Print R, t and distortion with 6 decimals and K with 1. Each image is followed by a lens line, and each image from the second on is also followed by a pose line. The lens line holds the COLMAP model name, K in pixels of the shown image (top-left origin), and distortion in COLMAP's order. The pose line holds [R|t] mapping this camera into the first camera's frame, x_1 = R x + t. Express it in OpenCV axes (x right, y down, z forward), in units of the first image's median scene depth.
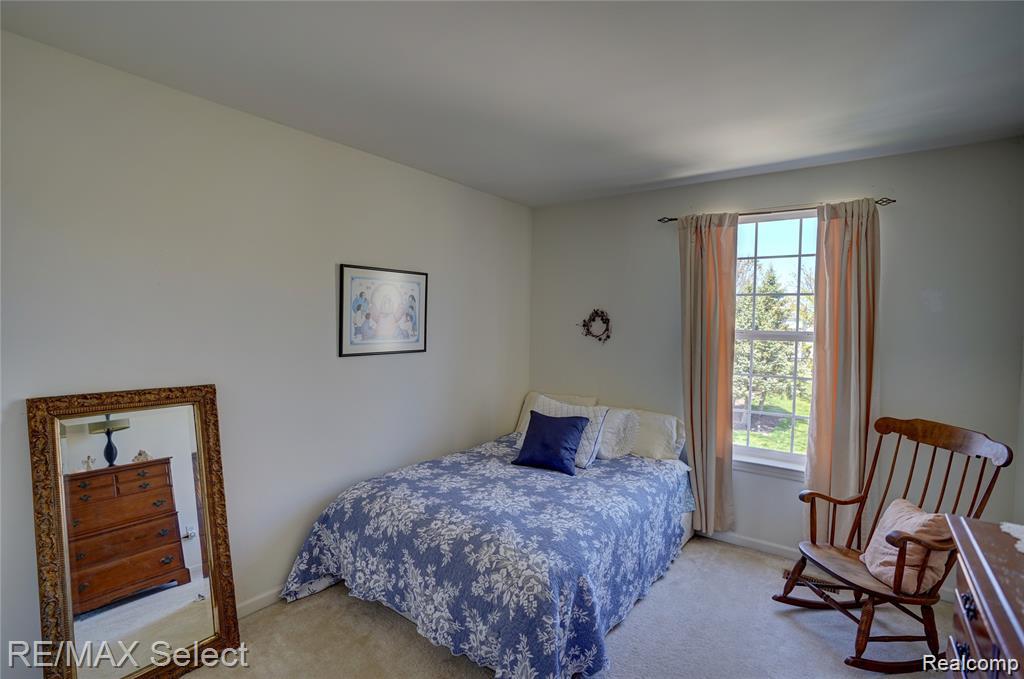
lens RADIAL K [[476.9, 0, 512.0], [0, 476.9, 339.5], [0, 0, 1]] dist [-0.036349, 0.000632]
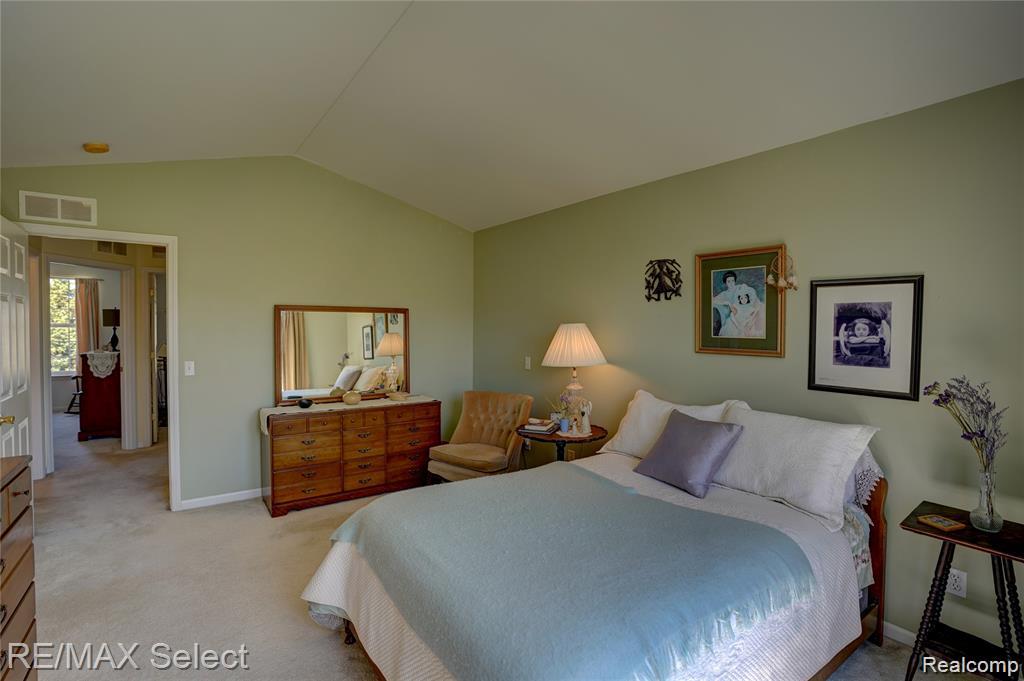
lens RADIAL K [[478.0, 0, 512.0], [0, 478.0, 340.5], [0, 0, 1]] dist [-0.081324, 0.036009]
pose [[0.294629, -0.042571, 0.954663, -1.147787], [0.031939, 0.998888, 0.034686, 0.070258], [-0.955078, 0.020271, 0.295661, -2.201563]]
